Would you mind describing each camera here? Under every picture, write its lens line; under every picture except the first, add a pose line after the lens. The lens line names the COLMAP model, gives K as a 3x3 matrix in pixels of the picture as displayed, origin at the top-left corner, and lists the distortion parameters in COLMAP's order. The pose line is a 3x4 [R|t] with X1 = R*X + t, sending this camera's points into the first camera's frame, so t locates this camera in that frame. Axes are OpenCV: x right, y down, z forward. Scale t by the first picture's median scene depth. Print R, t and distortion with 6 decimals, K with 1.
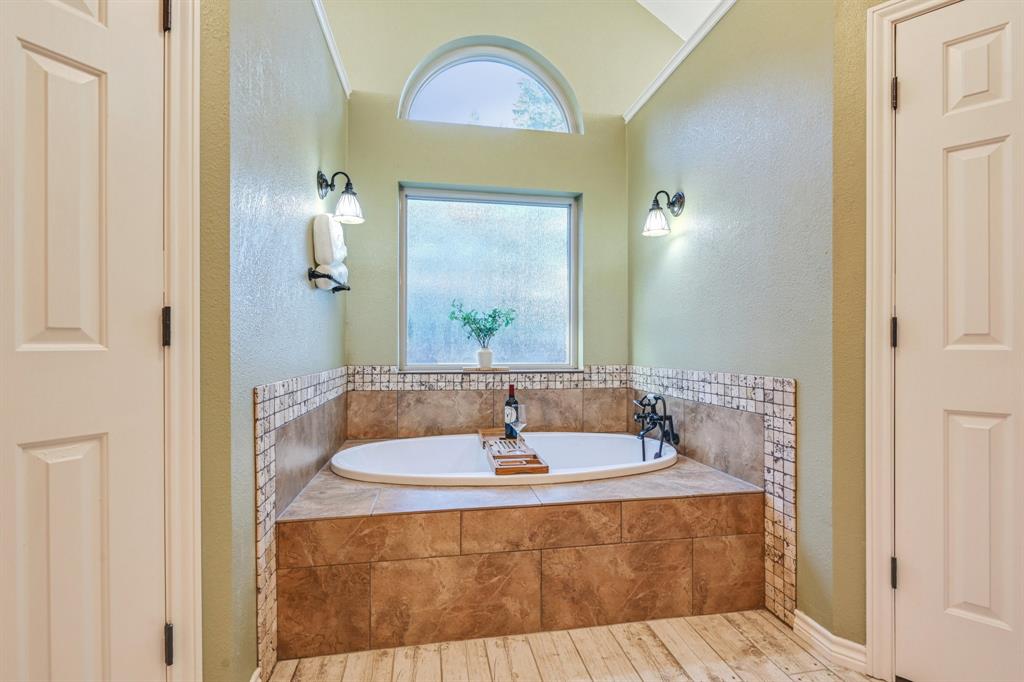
lens RADIAL K [[470.3, 0, 512.0], [0, 470.3, 341.0], [0, 0, 1]] dist [0.011748, -0.008772]
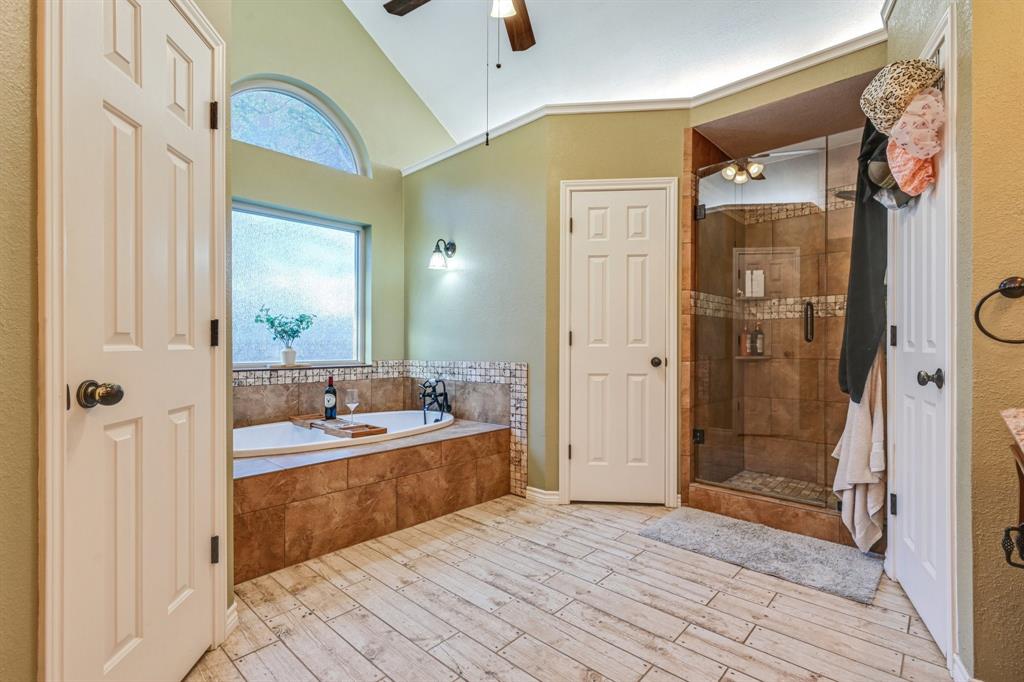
lens RADIAL K [[470.3, 0, 512.0], [0, 470.3, 341.0], [0, 0, 1]] dist [0.011748, -0.008772]
pose [[0.808578, 0.002437, 0.588384, -0.503032], [-0.003316, 0.999994, 0.000415, -0.005909], [-0.588379, -0.002287, 0.808582, -0.432451]]
